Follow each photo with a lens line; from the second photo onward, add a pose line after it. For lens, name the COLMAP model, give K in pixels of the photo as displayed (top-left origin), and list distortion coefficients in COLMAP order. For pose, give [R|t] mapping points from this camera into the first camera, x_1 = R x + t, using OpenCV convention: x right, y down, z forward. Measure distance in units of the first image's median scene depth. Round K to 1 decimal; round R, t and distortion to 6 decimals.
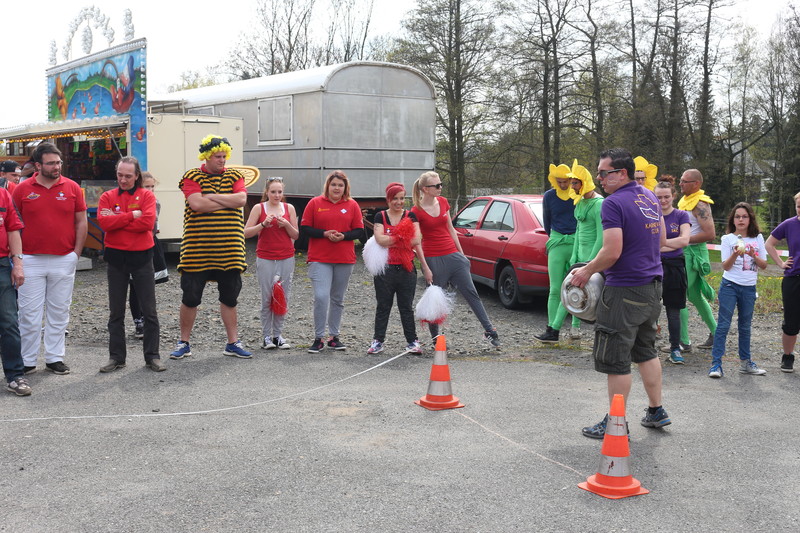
lens RADIAL K [[940.3, 0, 400.0], [0, 940.3, 266.5], [0, 0, 1]] dist [-0.117863, 0.172518]
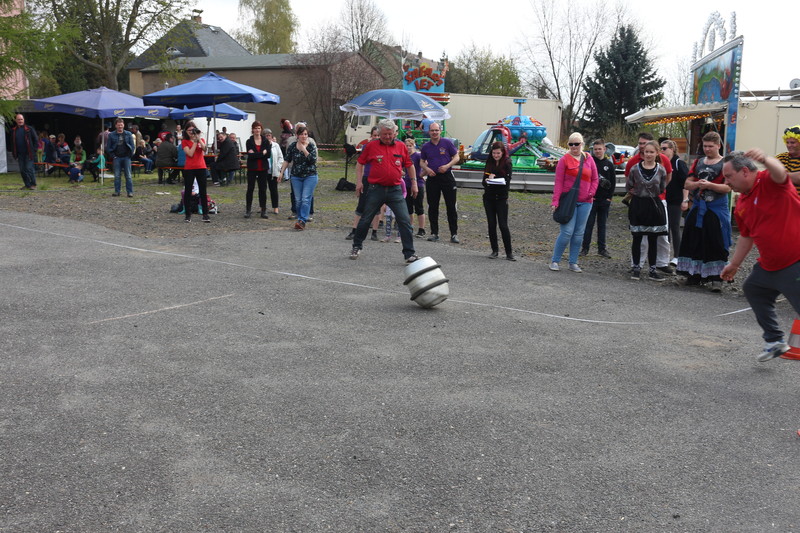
lens RADIAL K [[783.9, 0, 400.0], [0, 783.9, 266.5], [0, 0, 1]] dist [-0.132815, 0.117021]
pose [[0.677957, 0.124428, -0.724495, 0.138867], [-0.093399, 0.992163, 0.082999, 0.004779], [0.729144, 0.011397, 0.684265, 0.017884]]
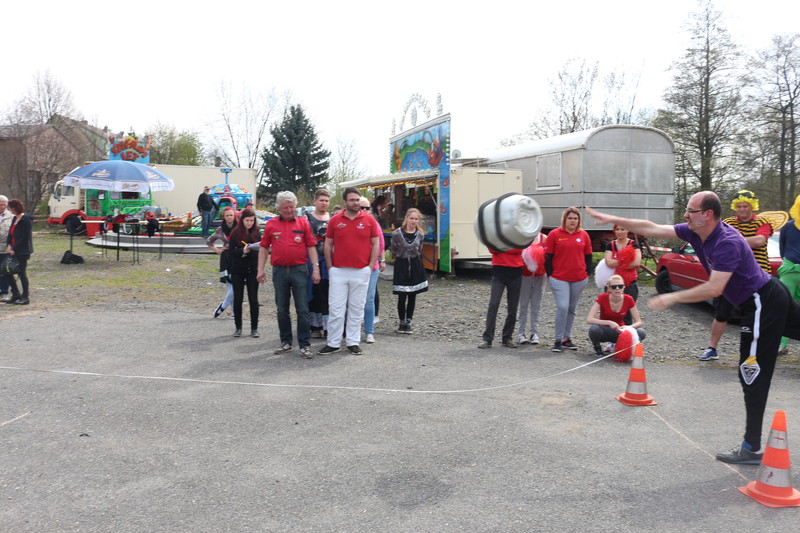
lens RADIAL K [[682.9, 0, 400.0], [0, 682.9, 266.5], [0, 0, 1]] dist [-0.164077, 0.152120]
pose [[0.929361, 0.025645, -0.368280, 0.027587], [-0.032693, 0.999382, -0.012911, -0.001768], [0.367721, 0.024039, 0.929625, 0.034087]]
